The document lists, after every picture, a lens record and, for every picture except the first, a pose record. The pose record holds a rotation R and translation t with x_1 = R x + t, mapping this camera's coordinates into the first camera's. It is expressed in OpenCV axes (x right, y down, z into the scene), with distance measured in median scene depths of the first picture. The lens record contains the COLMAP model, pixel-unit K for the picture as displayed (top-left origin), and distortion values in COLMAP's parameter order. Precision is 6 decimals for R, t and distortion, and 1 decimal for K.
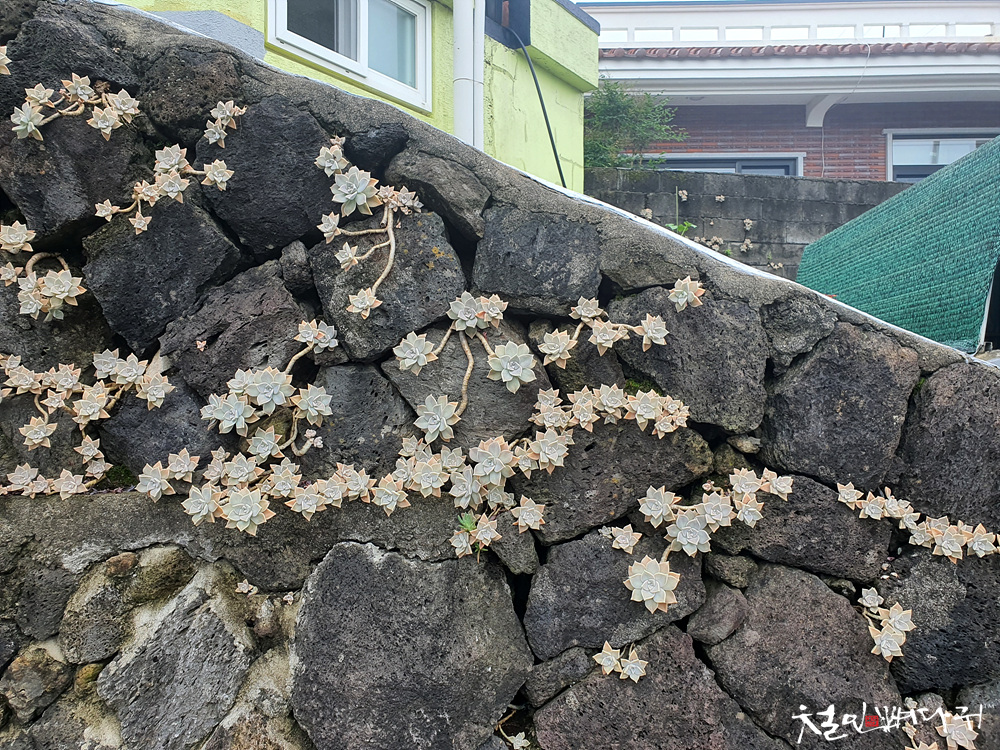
lens RADIAL K [[787.8, 0, 498.7], [0, 787.8, 367.5], [0, 0, 1]] dist [0.016639, 0.004079]
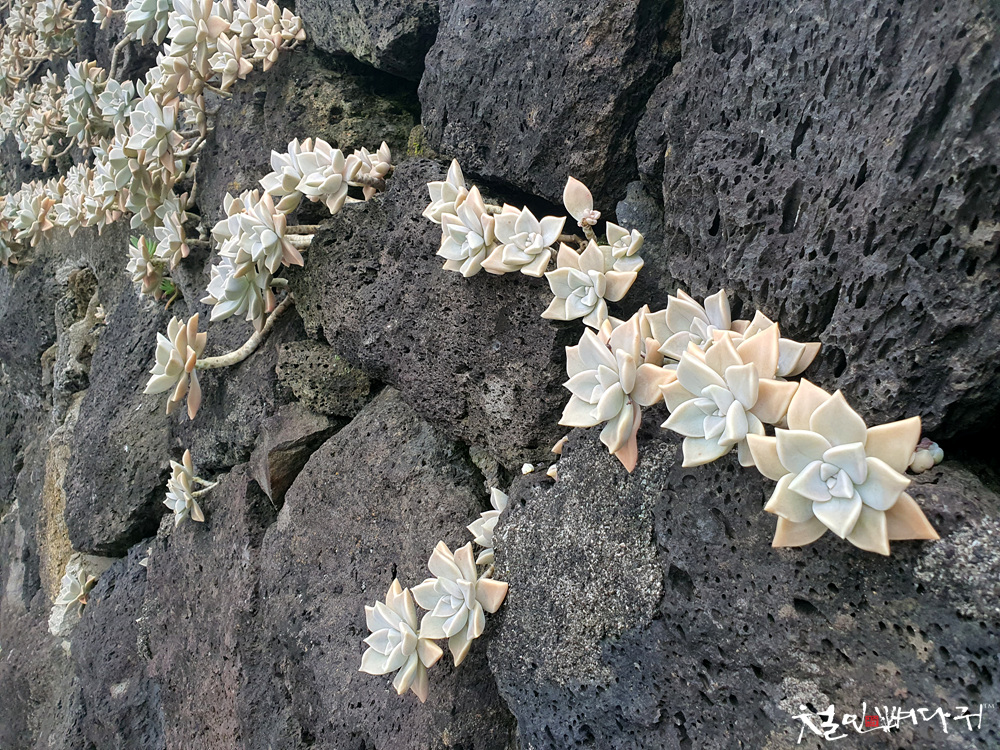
lens RADIAL K [[787.8, 0, 497.8], [0, 787.8, 377.8], [0, 0, 1]] dist [0.016639, 0.004079]
pose [[0.618862, 0.158281, -0.769387, 0.715193], [0.008289, 0.978117, 0.207889, 0.164705], [0.785456, -0.135032, 0.604008, 0.808906]]
